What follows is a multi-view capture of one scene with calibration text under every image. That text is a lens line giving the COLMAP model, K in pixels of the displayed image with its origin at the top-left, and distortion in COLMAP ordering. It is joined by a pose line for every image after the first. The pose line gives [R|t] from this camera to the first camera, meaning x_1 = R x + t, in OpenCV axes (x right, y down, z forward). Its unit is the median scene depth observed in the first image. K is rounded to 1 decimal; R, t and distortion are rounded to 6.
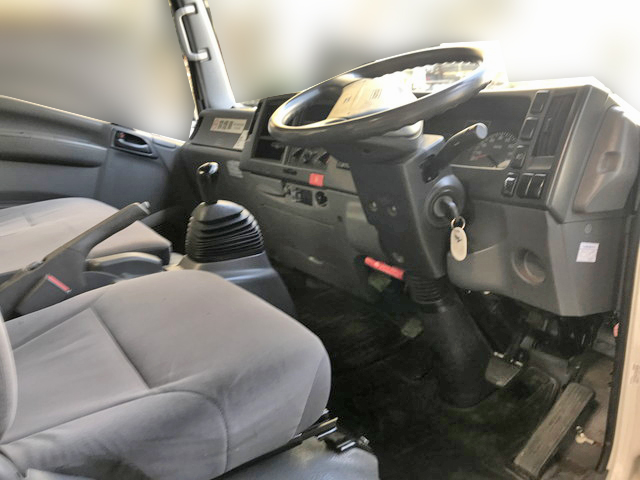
lens RADIAL K [[520.4, 0, 320.0], [0, 520.4, 240.0], [0, 0, 1]] dist [0.084518, -0.131771]
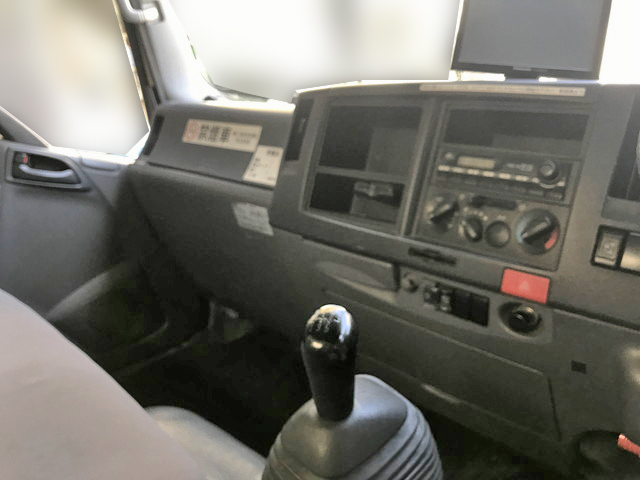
lens RADIAL K [[520.4, 0, 320.0], [0, 520.4, 240.0], [0, 0, 1]] dist [0.084518, -0.131771]
pose [[0.984804, -0.082864, 0.152628, -0.159167], [0.073118, 0.994974, 0.068407, -0.129576], [-0.157530, -0.056208, 0.985913, 0.389077]]
